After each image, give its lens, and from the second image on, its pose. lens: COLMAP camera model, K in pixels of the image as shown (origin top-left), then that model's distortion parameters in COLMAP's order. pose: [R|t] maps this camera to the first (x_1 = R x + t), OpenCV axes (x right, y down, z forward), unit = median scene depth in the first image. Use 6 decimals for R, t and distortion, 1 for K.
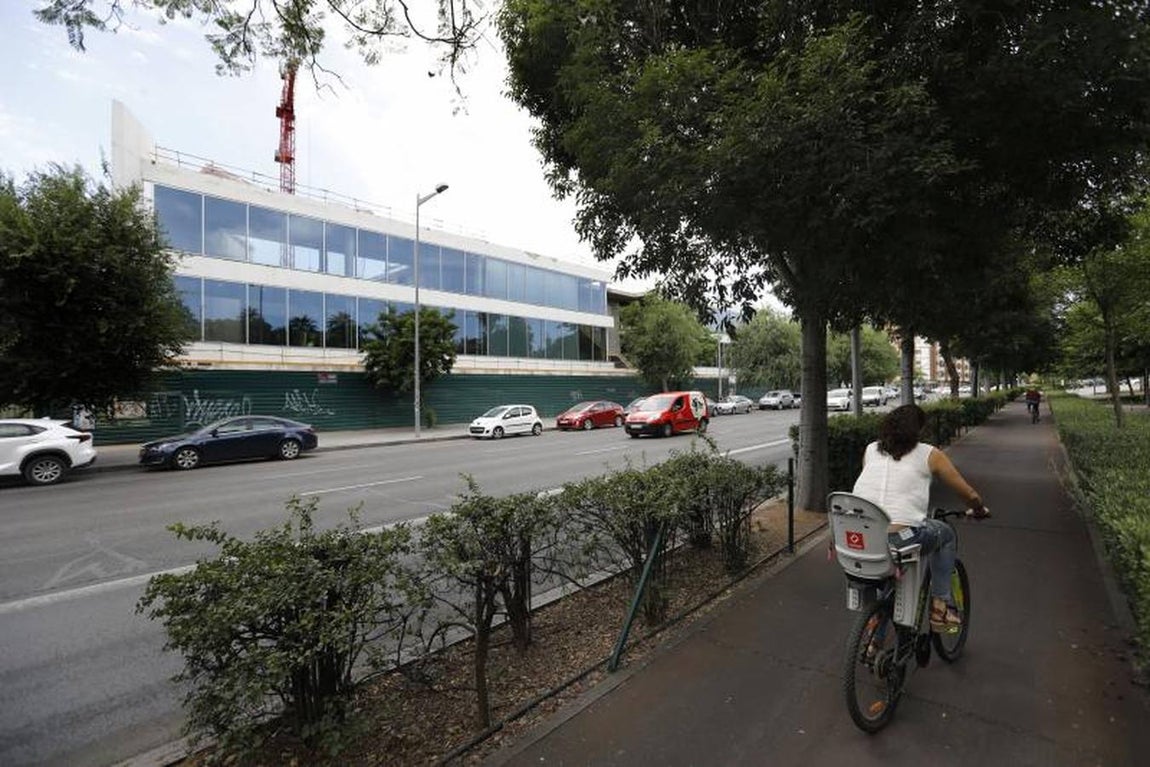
lens RADIAL K [[544.5, 0, 581.5], [0, 544.5, 380.9], [0, 0, 1]] dist [-0.052048, 0.023867]
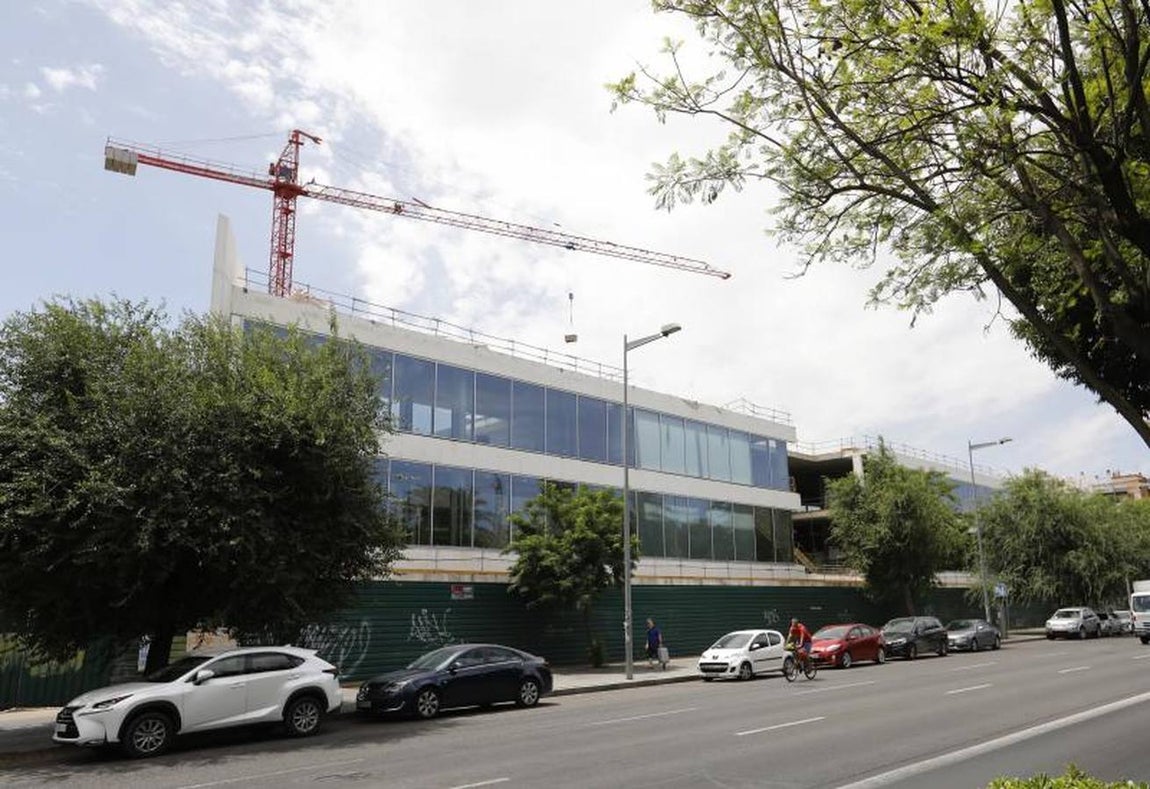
lens RADIAL K [[933.2, 0, 619.2], [0, 933.2, 392.6], [0, 0, 1]] dist [-0.073548, 0.157738]
pose [[0.999980, -0.005649, -0.002719, -0.255972], [0.004942, 0.977141, -0.212535, -0.000734], [0.003857, 0.212517, 0.977150, -0.188853]]
